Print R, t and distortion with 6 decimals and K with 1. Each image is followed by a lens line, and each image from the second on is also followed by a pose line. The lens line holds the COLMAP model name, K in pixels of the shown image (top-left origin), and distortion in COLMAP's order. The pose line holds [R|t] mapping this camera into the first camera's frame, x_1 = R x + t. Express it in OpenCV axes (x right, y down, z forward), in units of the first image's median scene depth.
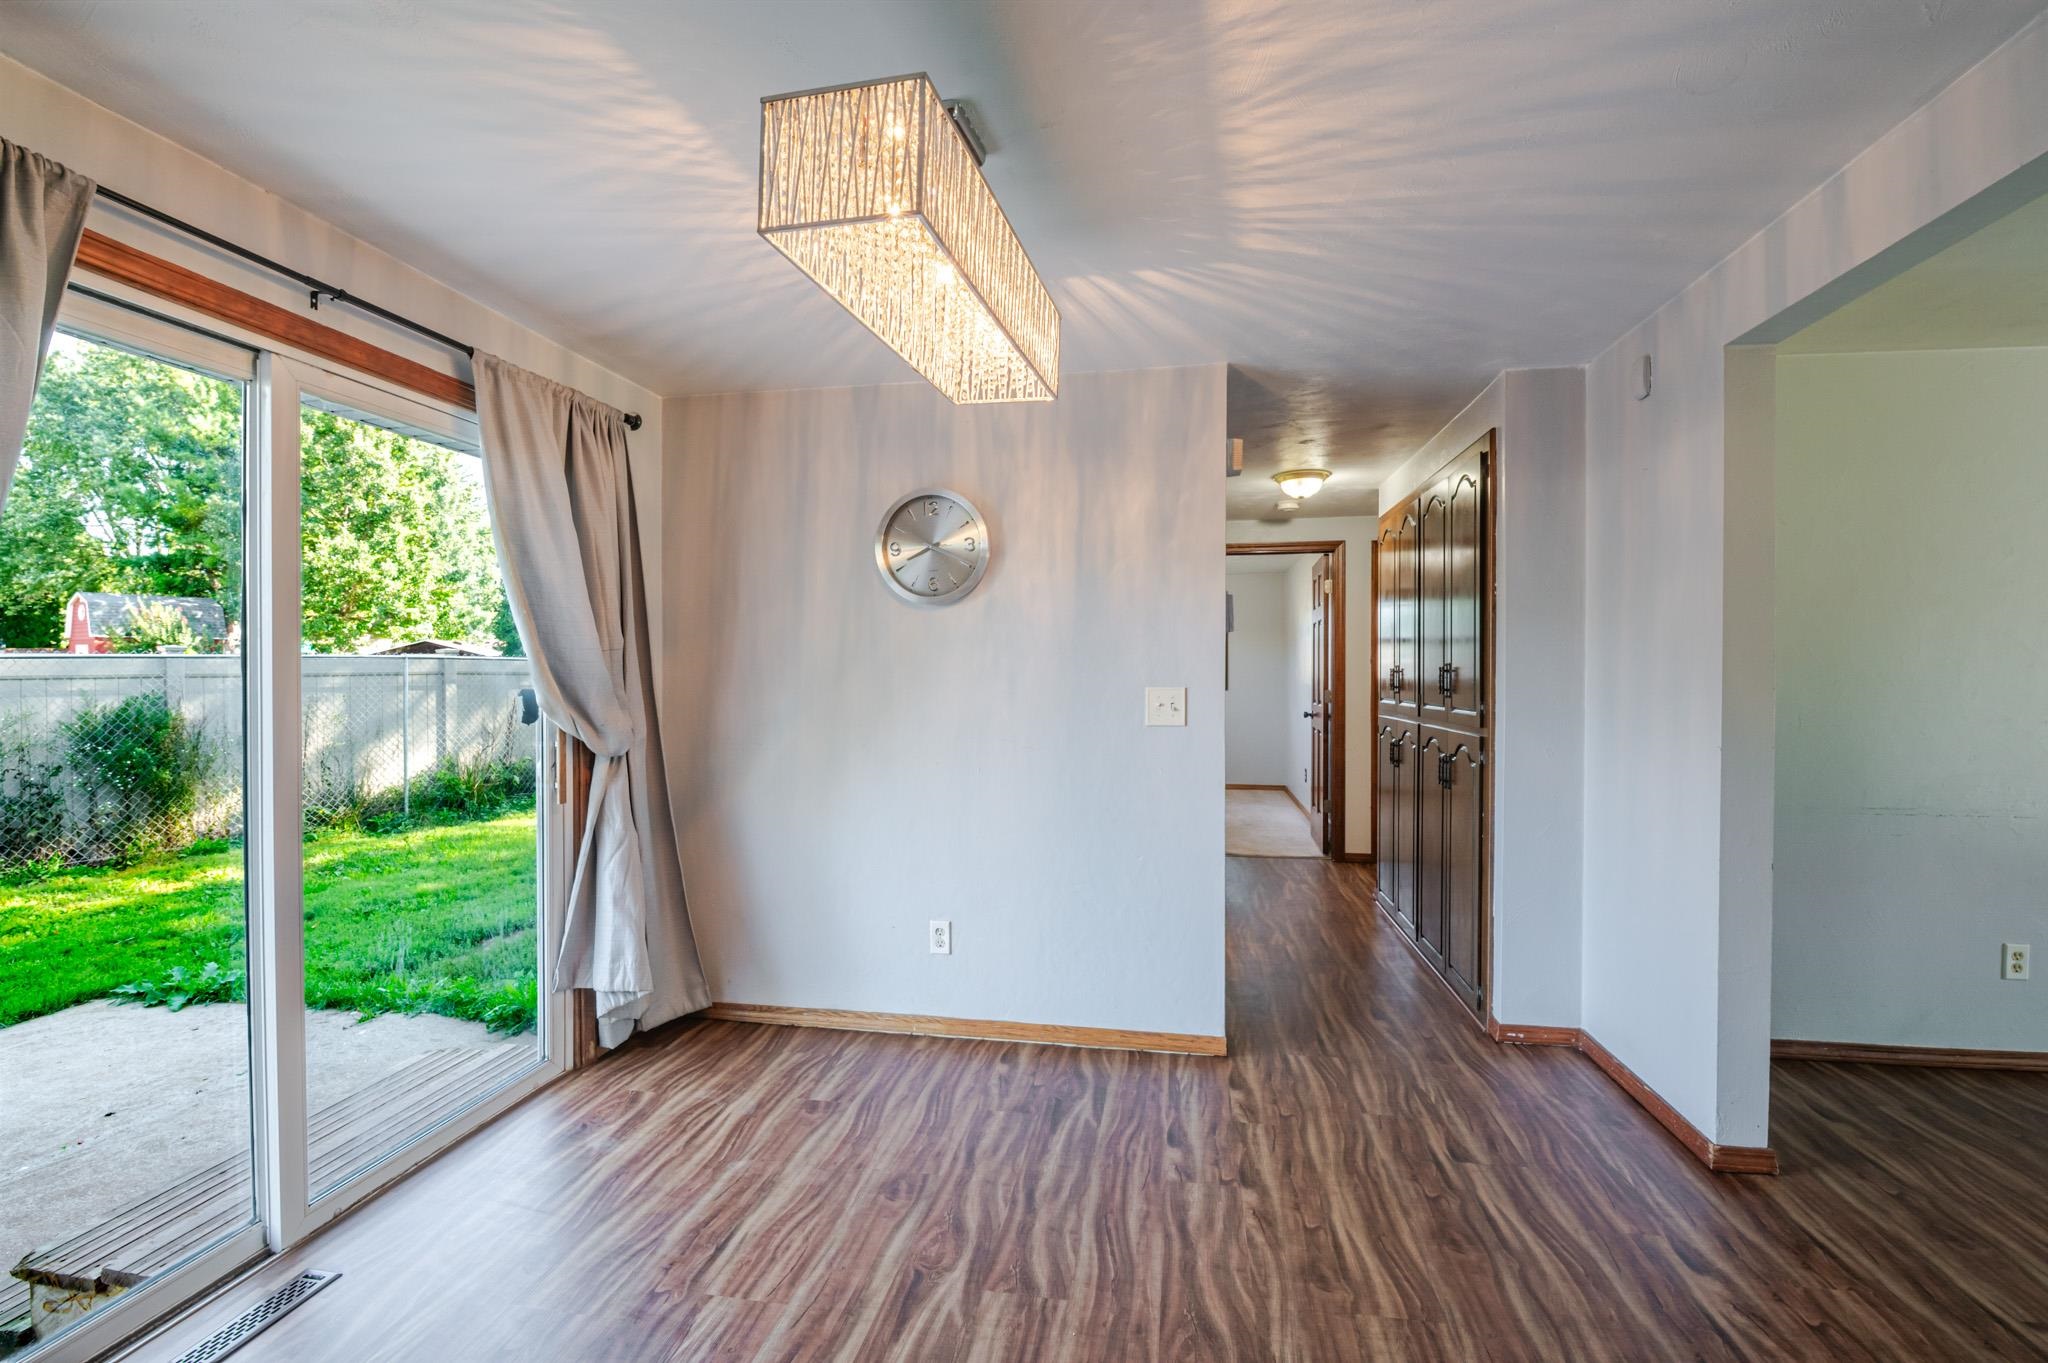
lens RADIAL K [[884.4, 0, 1030.1], [0, 884.4, 676.8], [0, 0, 1]] dist [-0.014864, -0.004081]
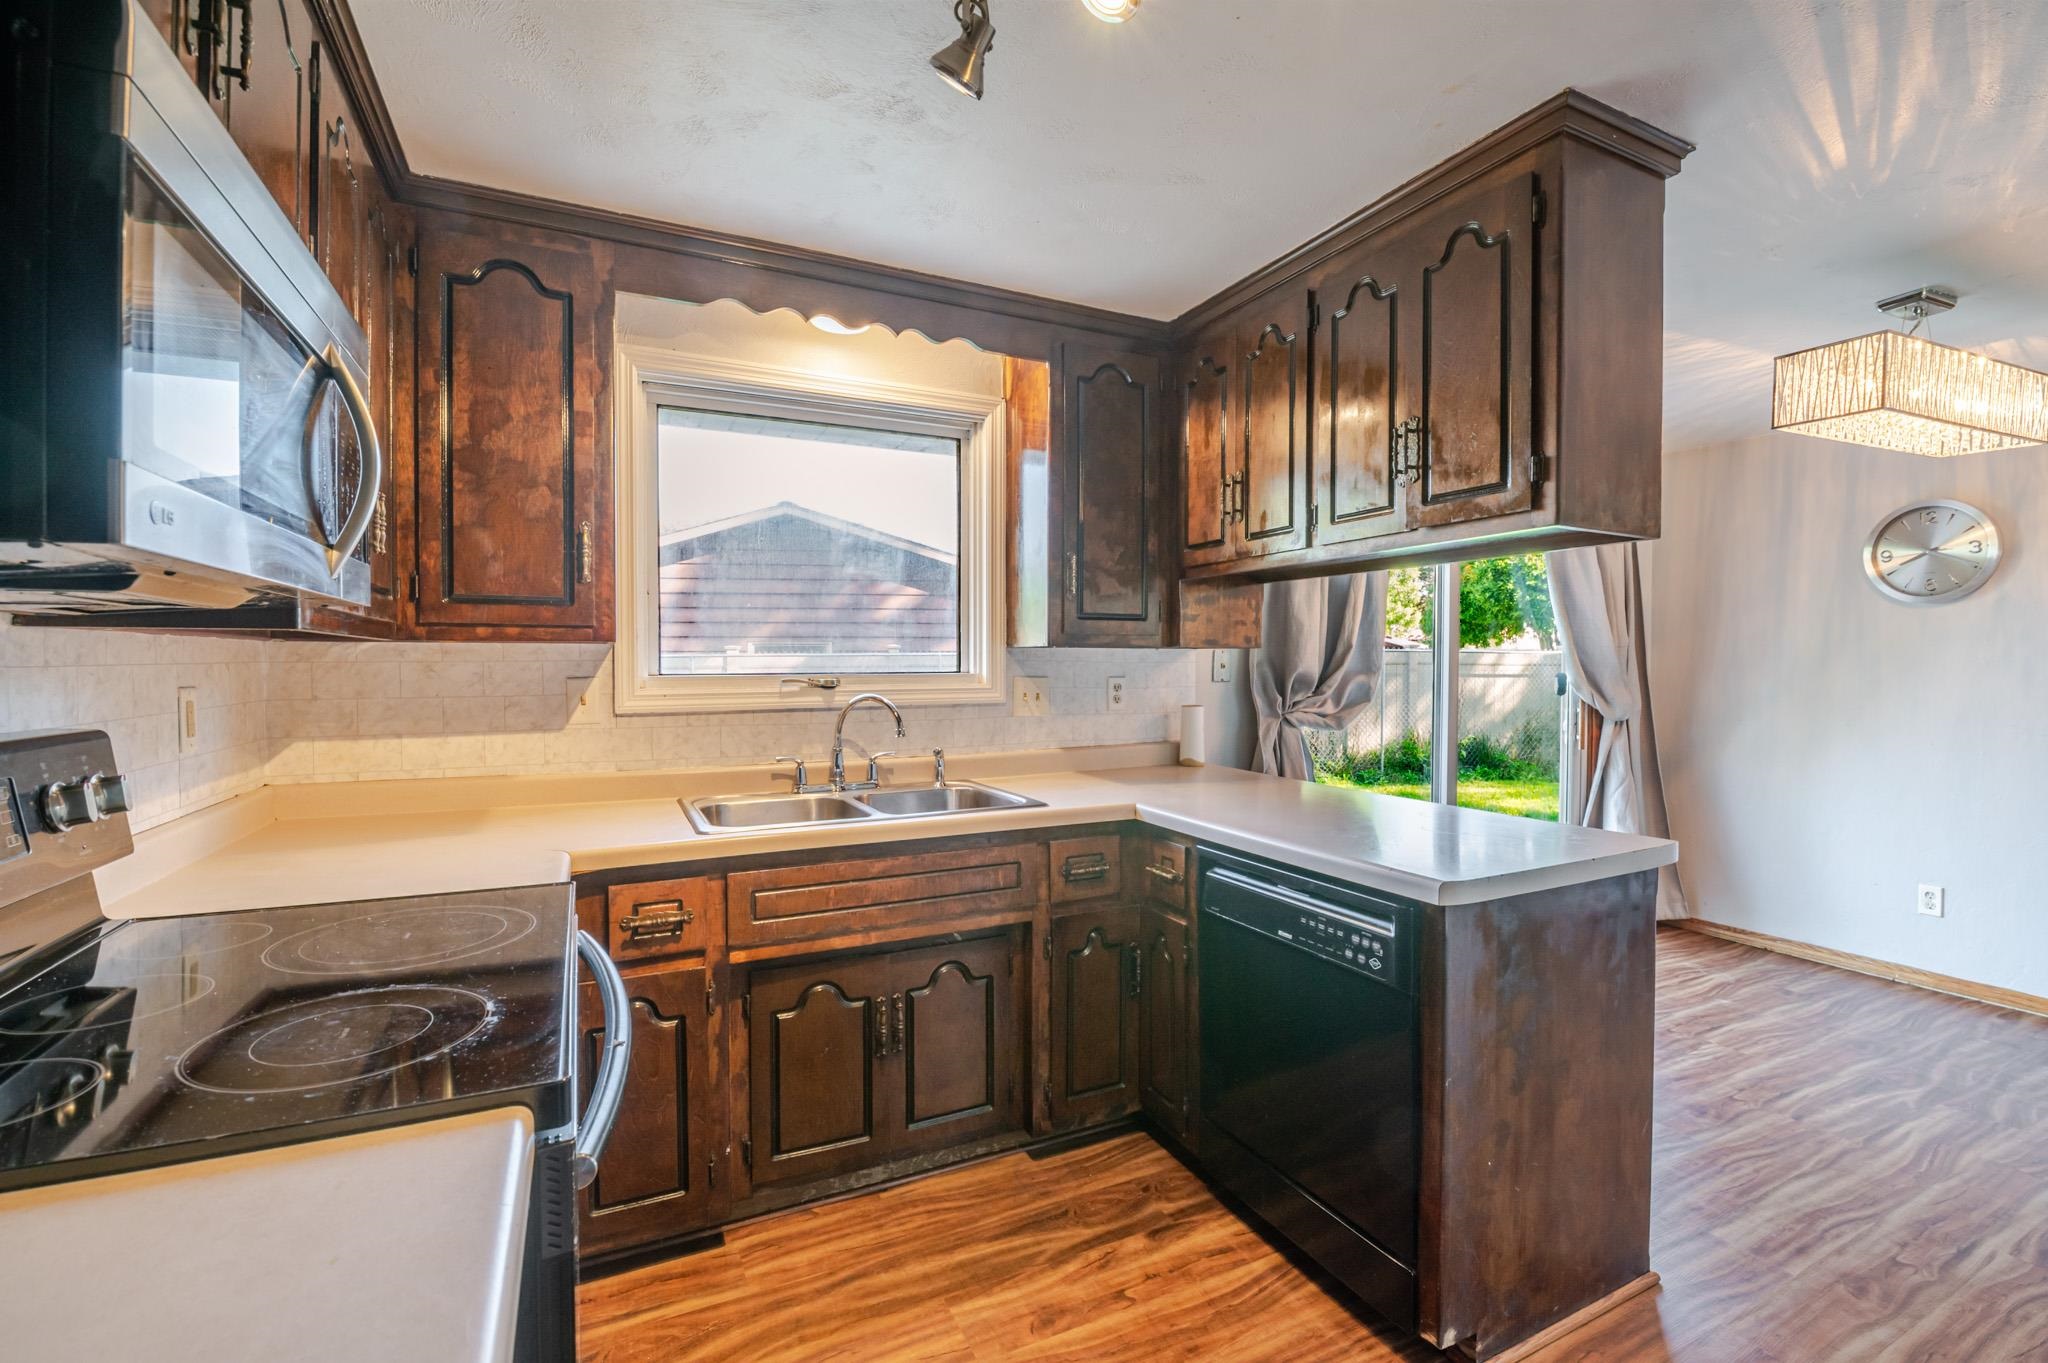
lens RADIAL K [[884.4, 0, 1023.0], [0, 884.4, 677.1], [0, 0, 1]] dist [-0.014864, -0.004081]
pose [[0.579012, 0.017053, -0.815141, 0.123095], [-0.008087, 0.999852, 0.015173, 0.004800], [0.815279, -0.002193, 0.579064, -0.585901]]
